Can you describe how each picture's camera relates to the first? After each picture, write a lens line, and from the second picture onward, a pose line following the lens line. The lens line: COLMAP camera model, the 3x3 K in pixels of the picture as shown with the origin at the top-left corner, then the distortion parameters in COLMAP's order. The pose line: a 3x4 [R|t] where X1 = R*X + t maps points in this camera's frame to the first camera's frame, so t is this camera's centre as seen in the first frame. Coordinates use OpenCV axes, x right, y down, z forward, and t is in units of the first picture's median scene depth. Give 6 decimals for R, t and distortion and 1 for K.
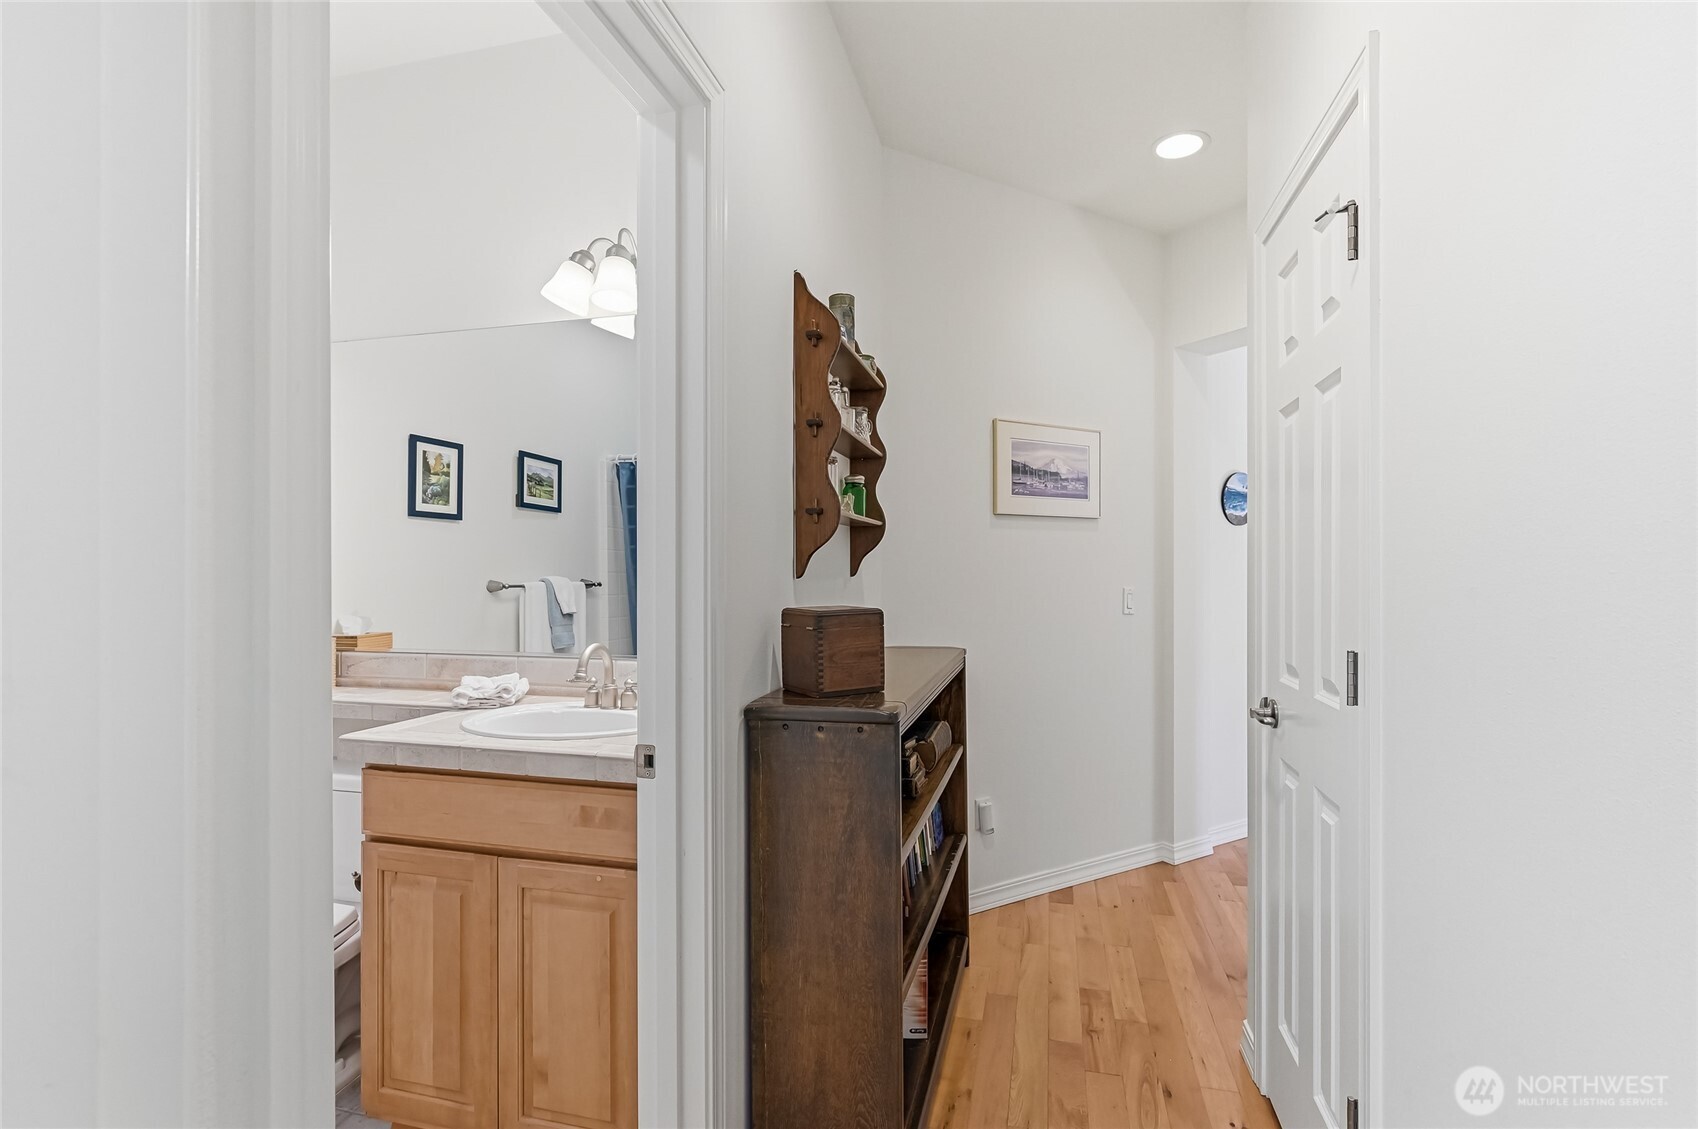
lens RADIAL K [[773.6, 0, 849.0], [0, 773.6, 564.5], [0, 0, 1]] dist [0.000002, 0.000015]
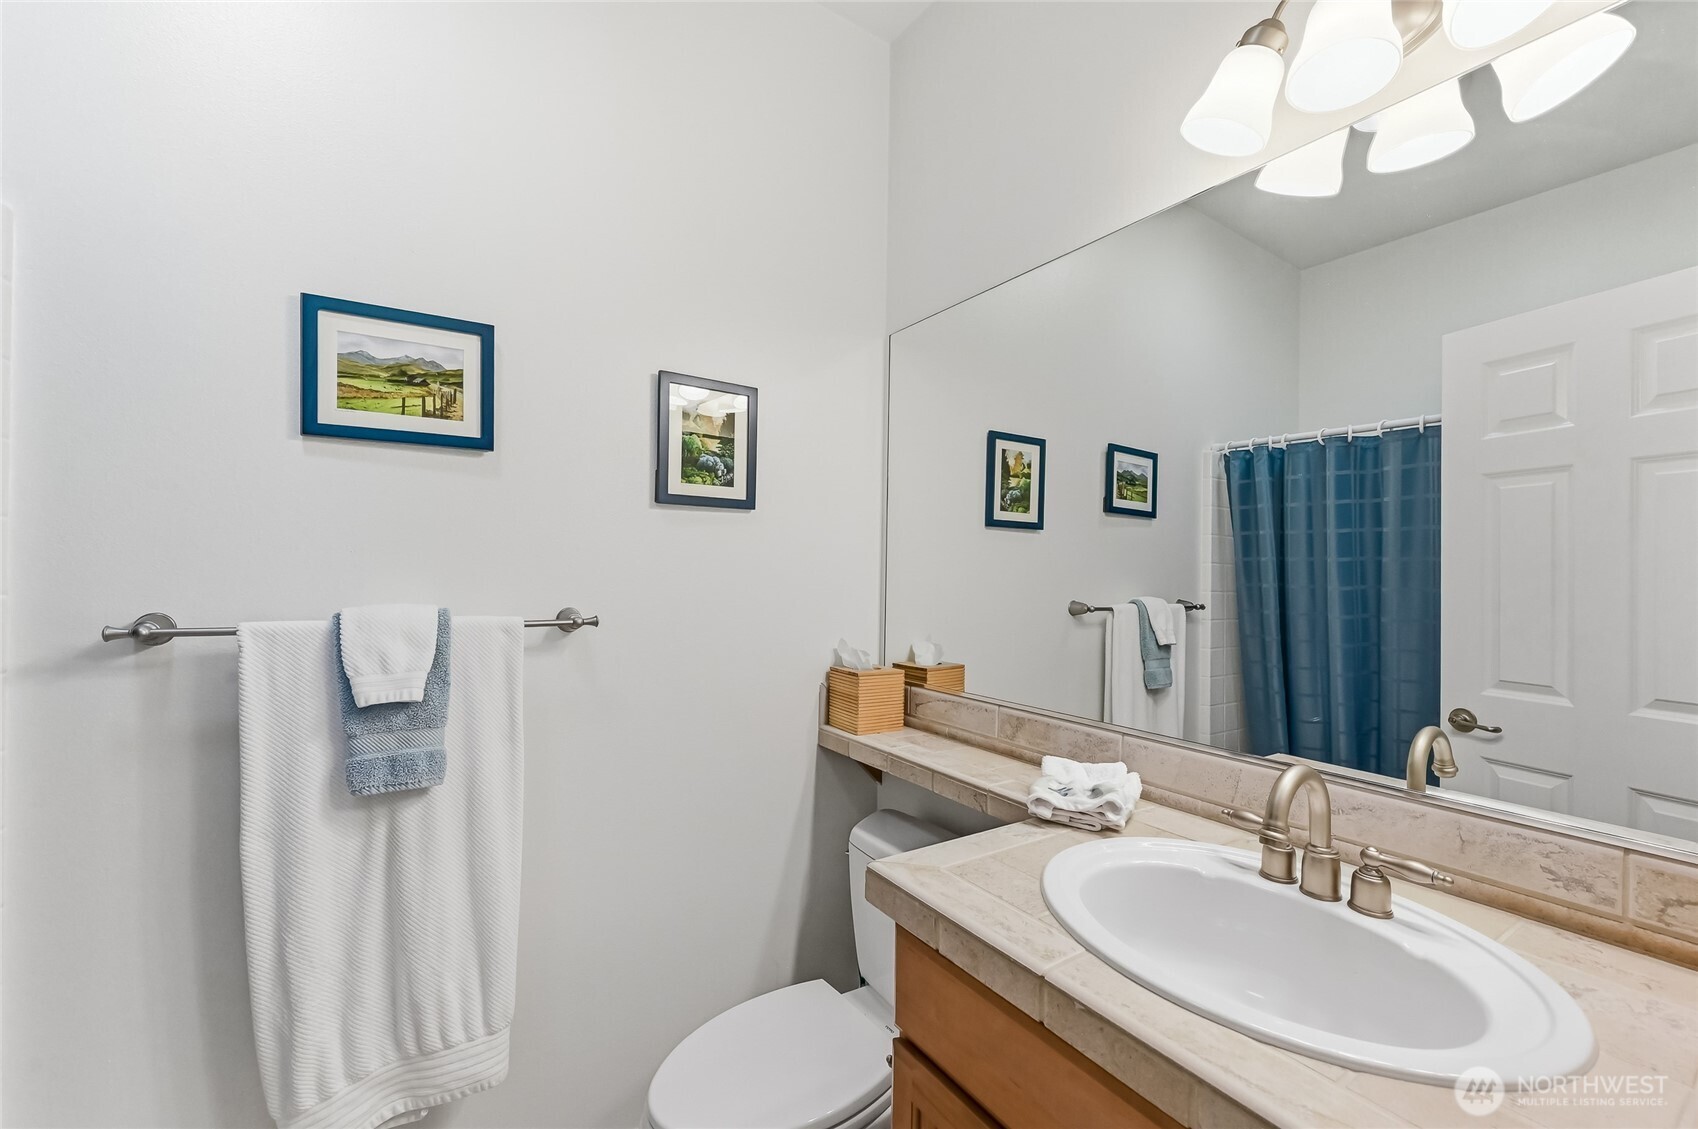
lens RADIAL K [[692.5, 0, 849.0], [0, 692.5, 564.5], [0, 0, 1]] dist [0.000520, -0.000026]
pose [[0.744994, 0.009568, -0.667003, -0.147404], [-0.015600, 0.999874, -0.003081, -0.012999], [0.666889, 0.012701, 0.745049, 0.284454]]
